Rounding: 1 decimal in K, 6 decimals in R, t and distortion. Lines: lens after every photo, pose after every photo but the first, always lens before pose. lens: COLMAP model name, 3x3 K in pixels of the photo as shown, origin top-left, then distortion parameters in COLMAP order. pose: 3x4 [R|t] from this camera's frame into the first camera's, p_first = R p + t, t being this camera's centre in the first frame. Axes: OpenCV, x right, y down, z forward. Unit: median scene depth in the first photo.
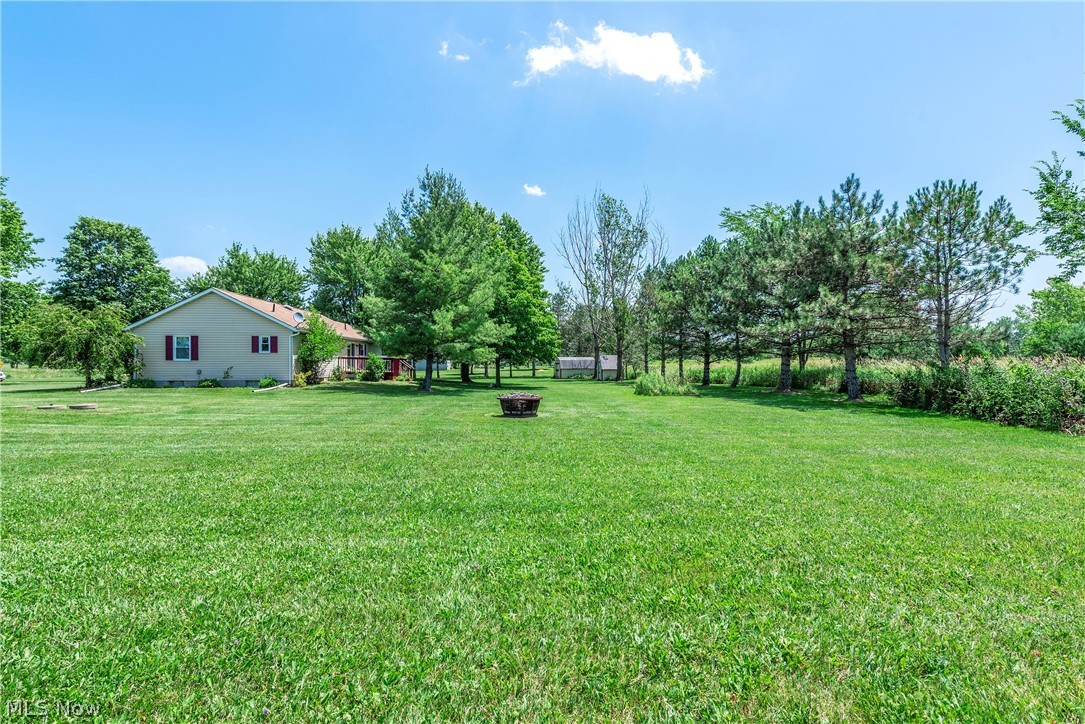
lens RADIAL K [[485.2, 0, 542.5], [0, 485.2, 362.0], [0, 0, 1]] dist [-0.000062, -0.000055]
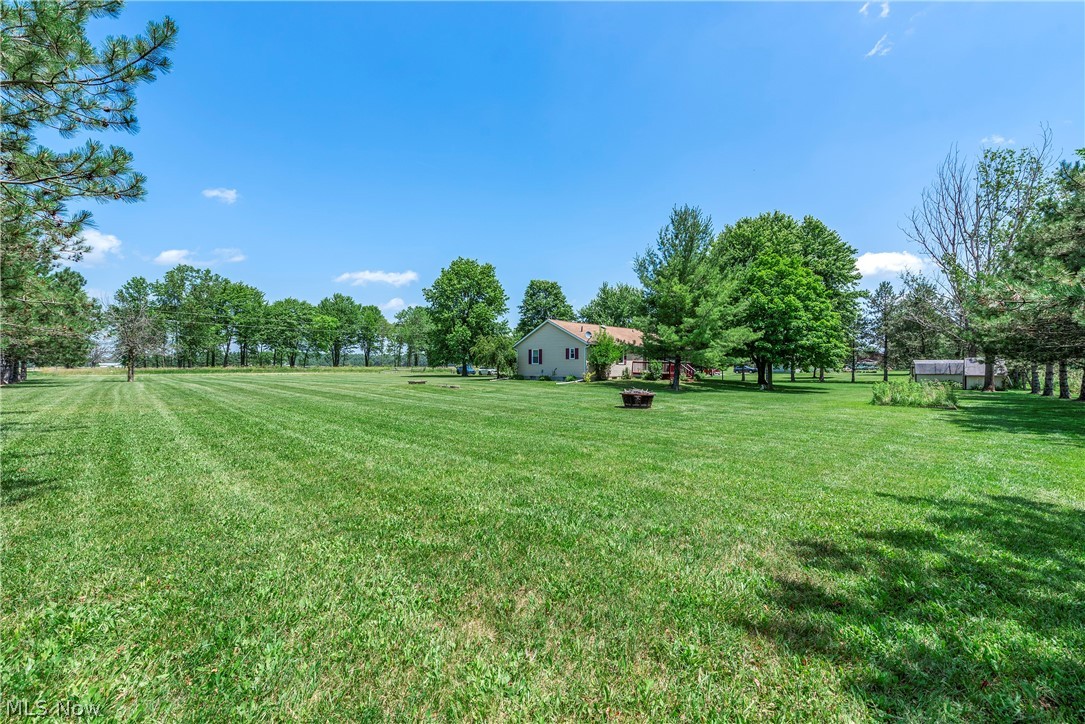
lens RADIAL K [[428.4, 0, 542.5], [0, 428.4, 362.0], [0, 0, 1]] dist [0.000815, 0.000053]
pose [[0.665051, -0.003431, -0.746790, 0.330693], [-0.001864, 0.999979, -0.006255, -0.001116], [0.746796, 0.005552, 0.665030, 0.033501]]
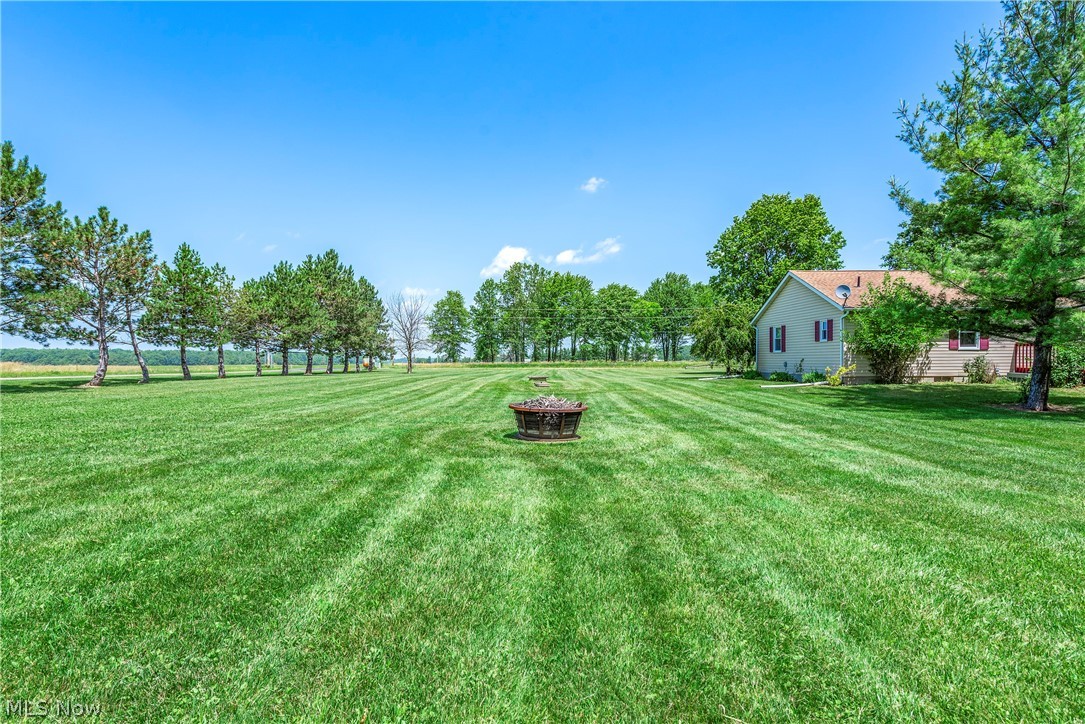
lens RADIAL K [[537.1, 0, 542.5], [0, 537.1, 362.0], [0, 0, 1]] dist [0.036658, 0.000042]
pose [[-0.069036, 0.005390, -0.997600, 0.319934], [0.002531, 0.999983, 0.005228, 0.008885], [0.997611, -0.002164, -0.069048, 0.535963]]
